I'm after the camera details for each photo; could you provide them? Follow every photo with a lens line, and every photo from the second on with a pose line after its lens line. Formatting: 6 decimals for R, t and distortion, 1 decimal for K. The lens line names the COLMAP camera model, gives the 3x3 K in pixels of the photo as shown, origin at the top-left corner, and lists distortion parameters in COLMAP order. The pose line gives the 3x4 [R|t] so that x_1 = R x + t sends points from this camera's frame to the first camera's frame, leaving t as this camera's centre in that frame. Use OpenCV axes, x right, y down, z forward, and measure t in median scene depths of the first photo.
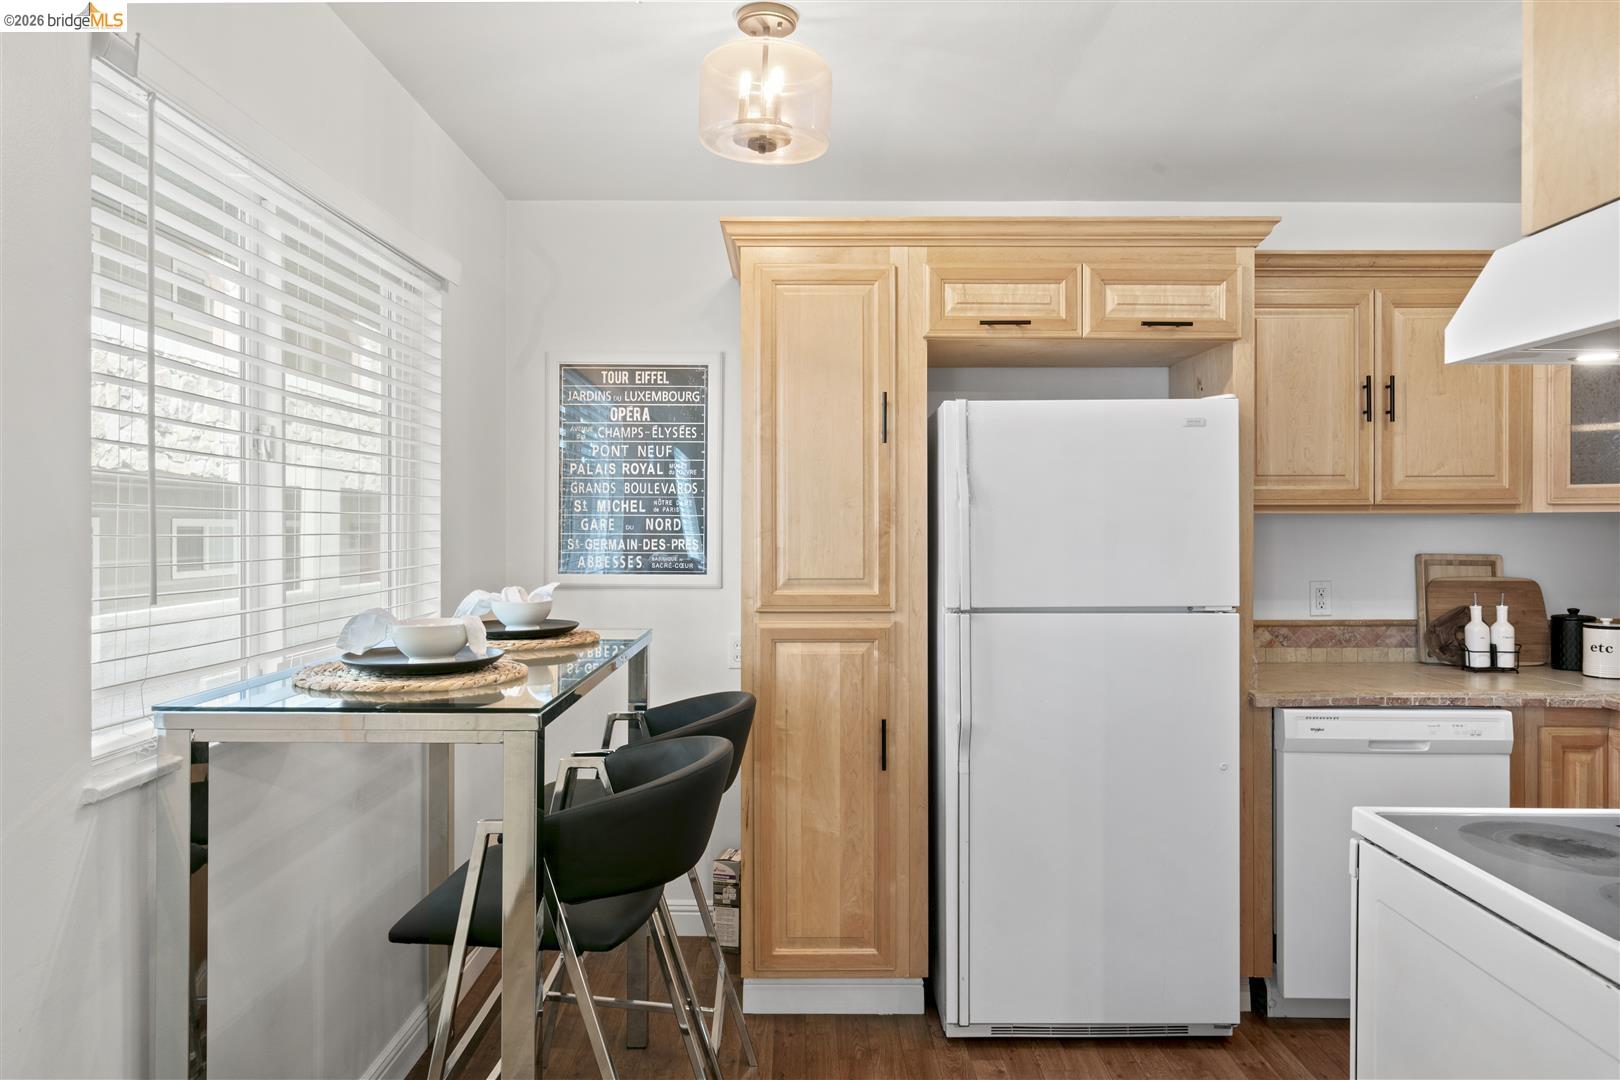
lens RADIAL K [[1013.3, 0, 798.2], [0, 1013.3, 530.2], [0, 0, 1]] dist [-0.006880, 0.005992]
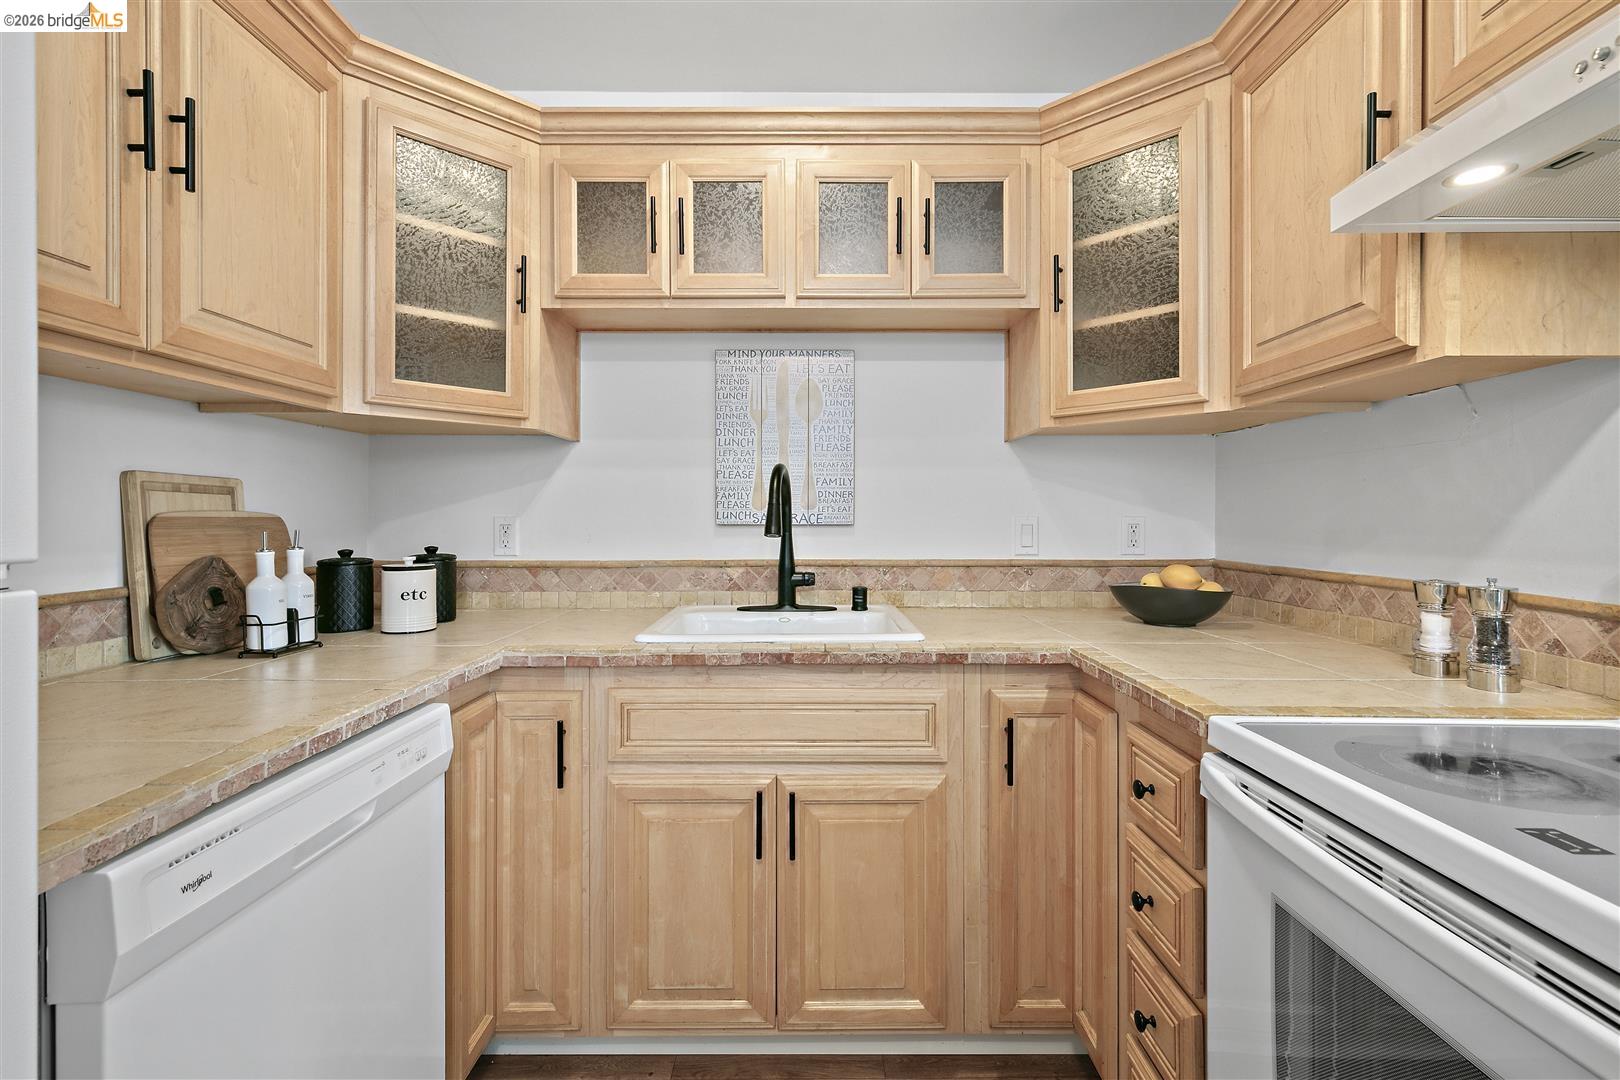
lens RADIAL K [[744.5, 0, 818.5], [0, 744.5, 516.2], [0, 0, 1]] dist [0.005205, -0.000118]
pose [[-0.021604, -0.003010, 0.999762, 0.226149], [0.003072, 0.999991, 0.003078, 0.059780], [-0.999762, 0.003138, -0.021595, 0.759833]]
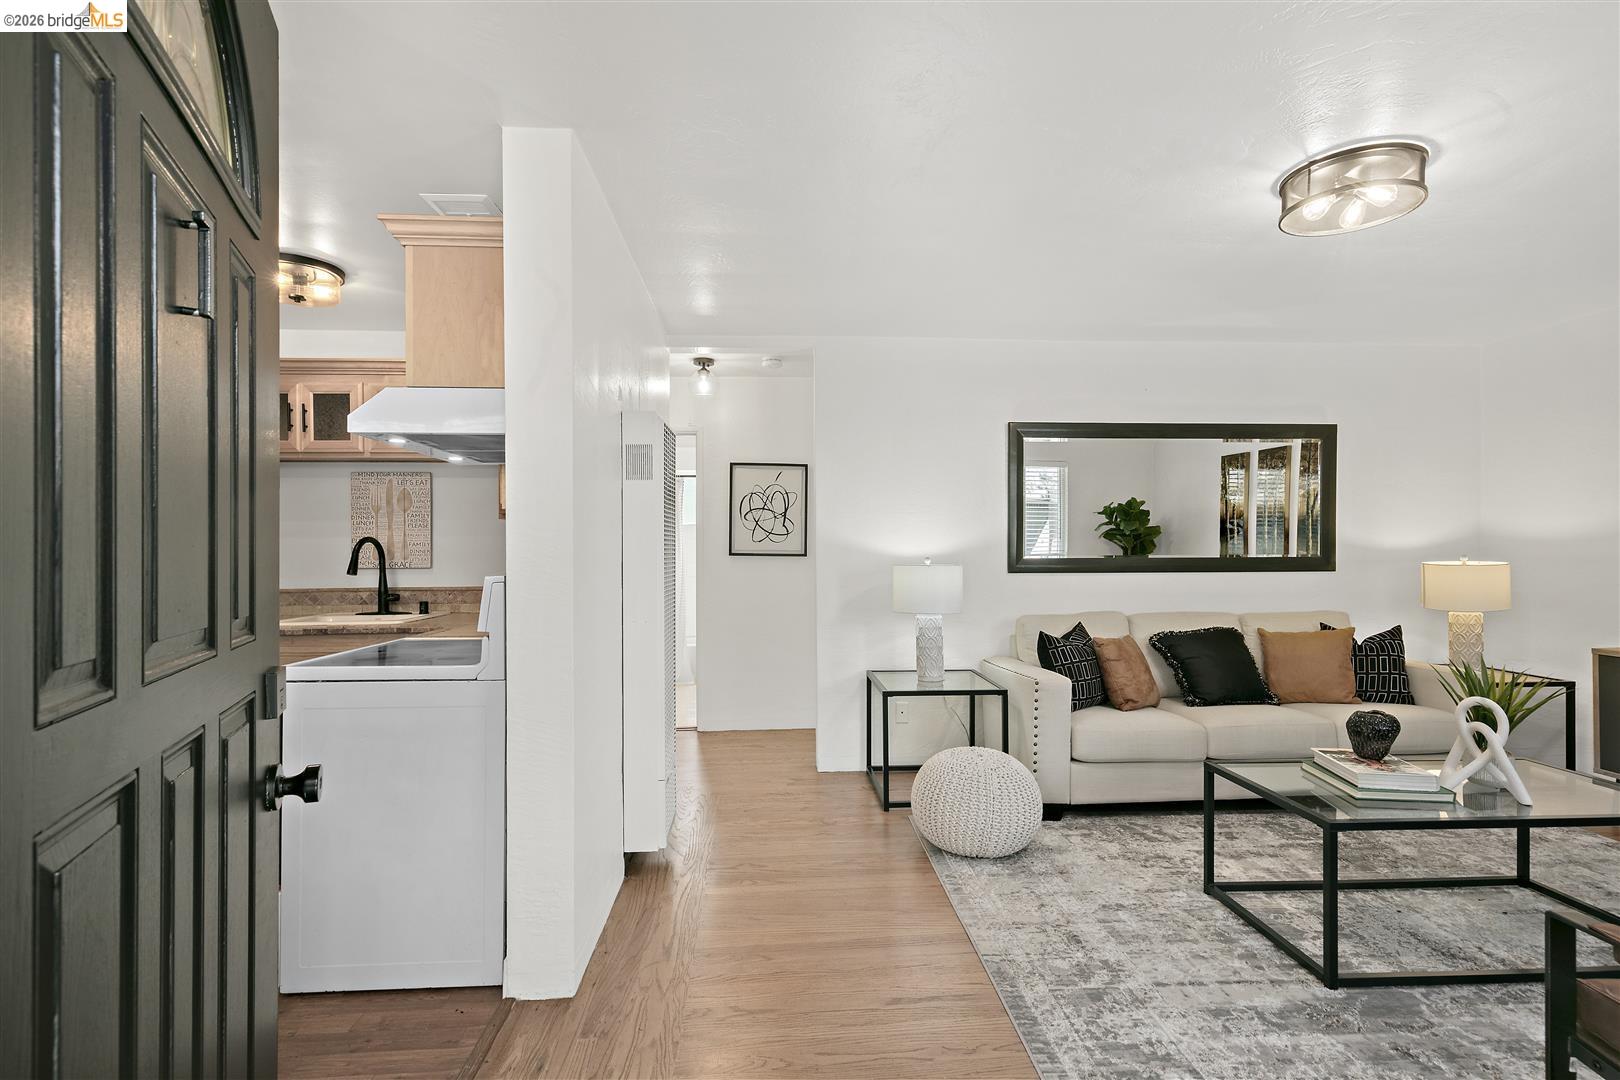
lens RADIAL K [[744.5, 0, 824.7], [0, 744.5, 548.0], [0, 0, 1]] dist [0.005205, -0.000118]
pose [[-0.088483, 0.001058, 0.996077, -0.492732], [0.007314, 0.999973, -0.000413, 0.038891], [-0.996051, 0.007248, -0.088488, 0.074366]]
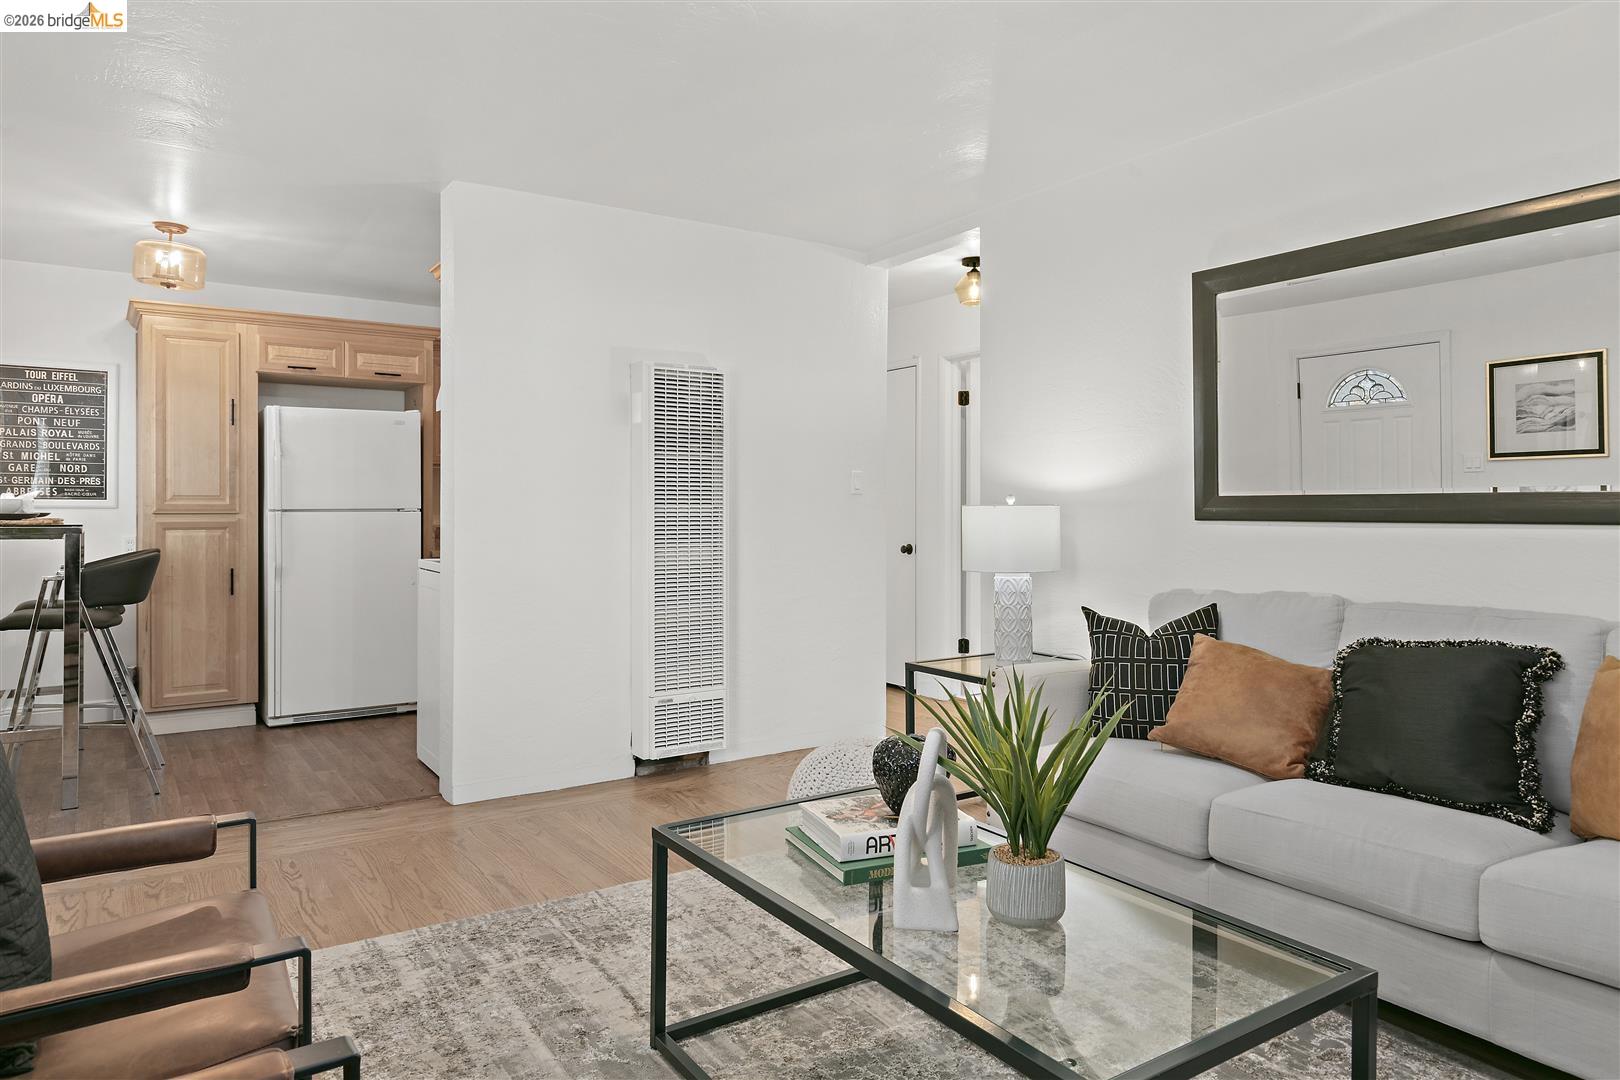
lens RADIAL K [[1048.0, 0, 821.2], [0, 1048.0, 504.1], [0, 0, 1]] dist [0.013767, -0.003321]
pose [[0.820471, 0.001076, 0.571687, -0.137482], [0.003040, 0.999976, -0.006245, 0.077968], [-0.571680, 0.006862, 0.820448, -1.255683]]
